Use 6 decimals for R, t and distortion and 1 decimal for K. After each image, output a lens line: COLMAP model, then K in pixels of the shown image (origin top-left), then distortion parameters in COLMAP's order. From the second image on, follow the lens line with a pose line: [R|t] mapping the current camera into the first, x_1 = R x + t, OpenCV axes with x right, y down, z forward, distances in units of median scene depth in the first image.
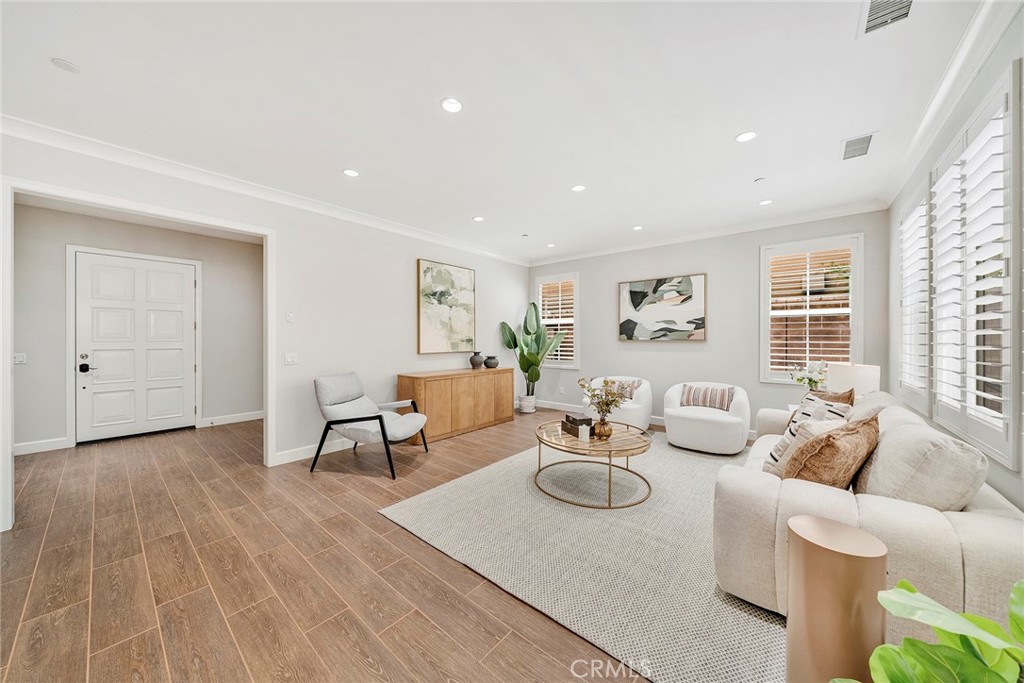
lens RADIAL K [[340.7, 0, 514.3], [0, 340.7, 341.1], [0, 0, 1]] dist [-0.006570, 0.000018]
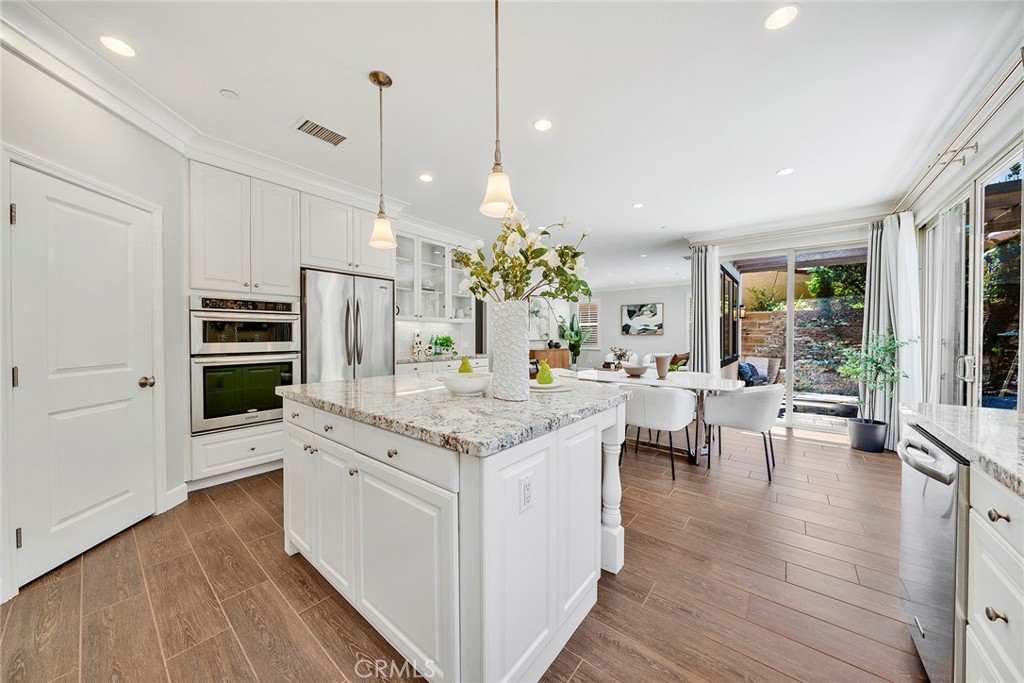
lens RADIAL K [[340.7, 0, 511.8], [0, 340.7, 342.6], [0, 0, 1]] dist [-0.006570, 0.000018]
pose [[0.999850, -0.000360, 0.017319, -0.379242], [0.000062, 0.999852, 0.017201, 0.011679], [-0.017322, -0.017197, 0.999702, -1.004522]]
